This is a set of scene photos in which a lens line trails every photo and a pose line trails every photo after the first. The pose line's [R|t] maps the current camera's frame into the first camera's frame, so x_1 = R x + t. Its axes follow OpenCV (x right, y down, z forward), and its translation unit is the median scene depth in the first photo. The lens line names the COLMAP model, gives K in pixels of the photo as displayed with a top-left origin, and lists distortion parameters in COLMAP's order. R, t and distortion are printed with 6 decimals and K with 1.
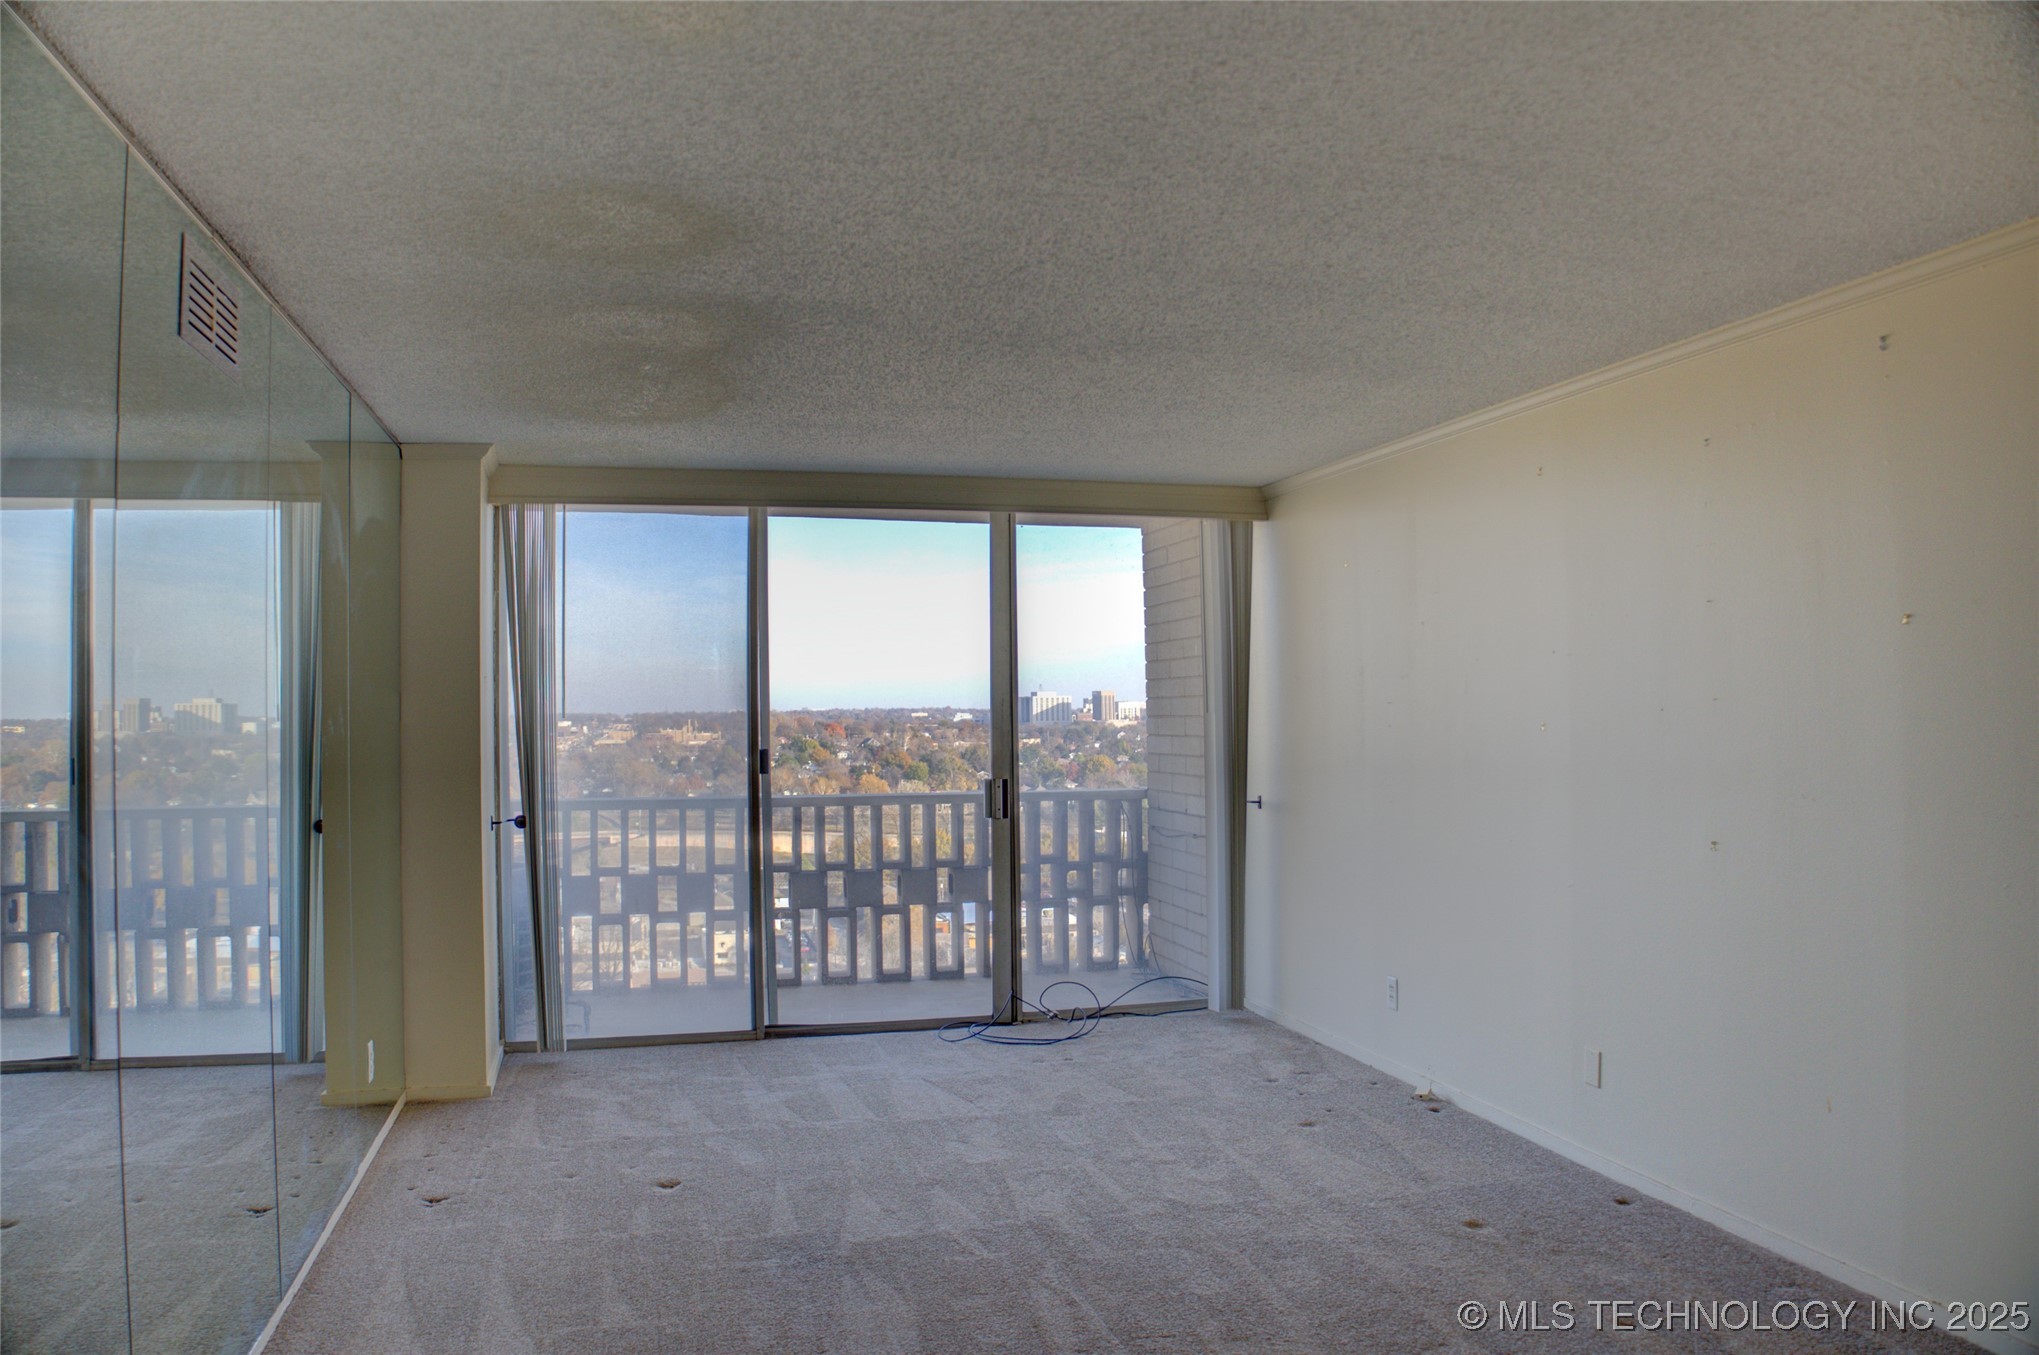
lens RADIAL K [[1384.0, 0, 1019.5], [0, 1384.0, 677.5], [0, 0, 1]] dist [-0.133605, 0.052665]
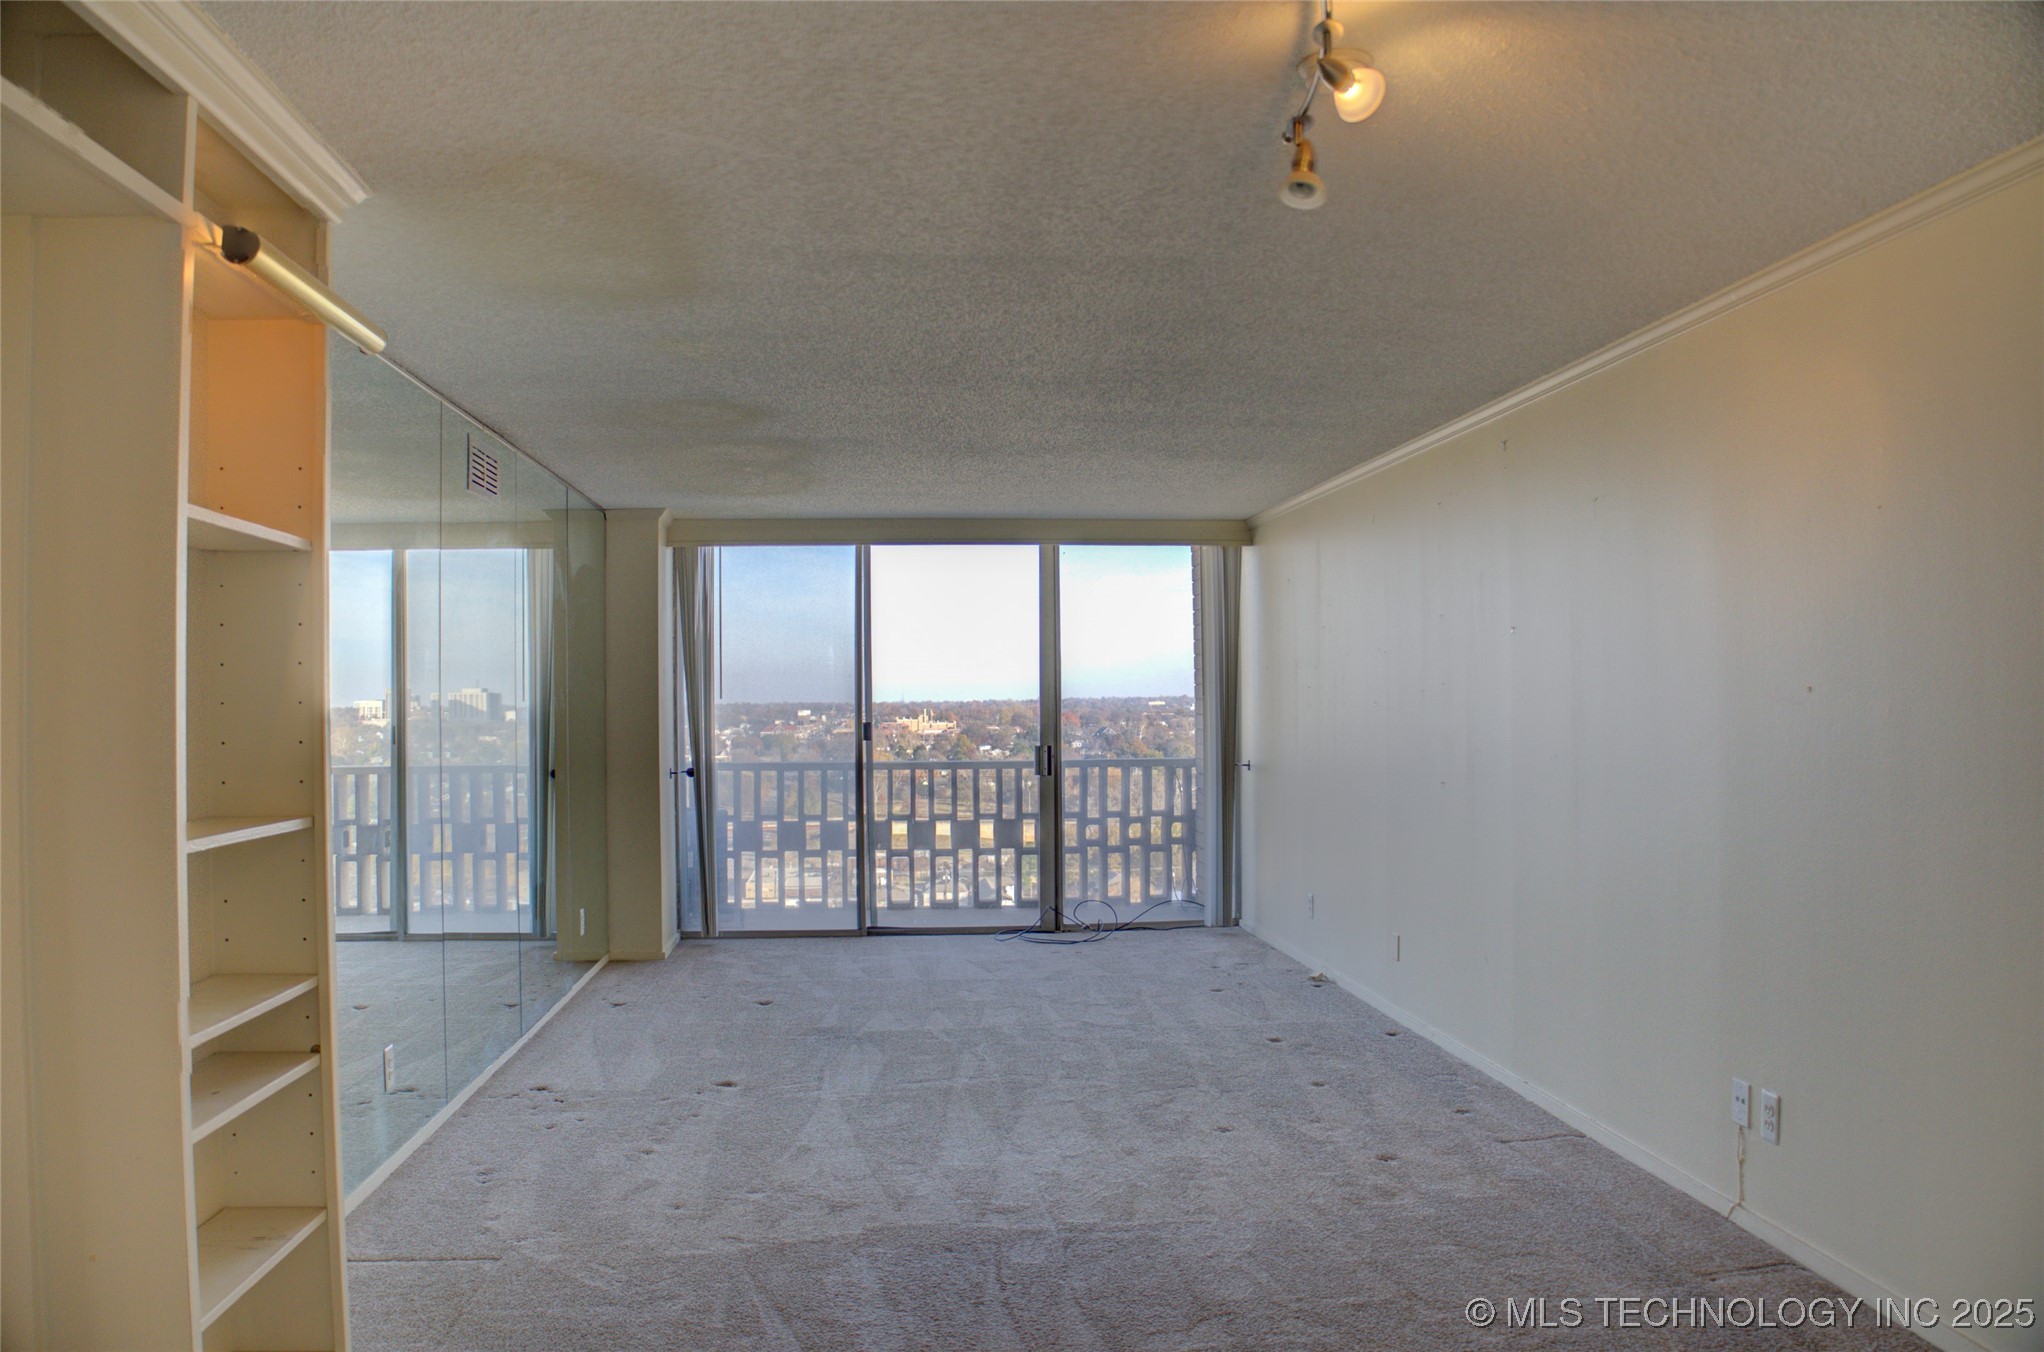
lens RADIAL K [[1396.0, 0, 1020.2], [0, 1396.0, 679.3], [0, 0, 1]] dist [-0.168259, 0.136714]
pose [[0.985980, -0.001705, -0.166858, 0.208440], [0.003257, 0.999954, 0.009032, -0.002370], [0.166835, -0.009449, 0.985940, -0.353815]]
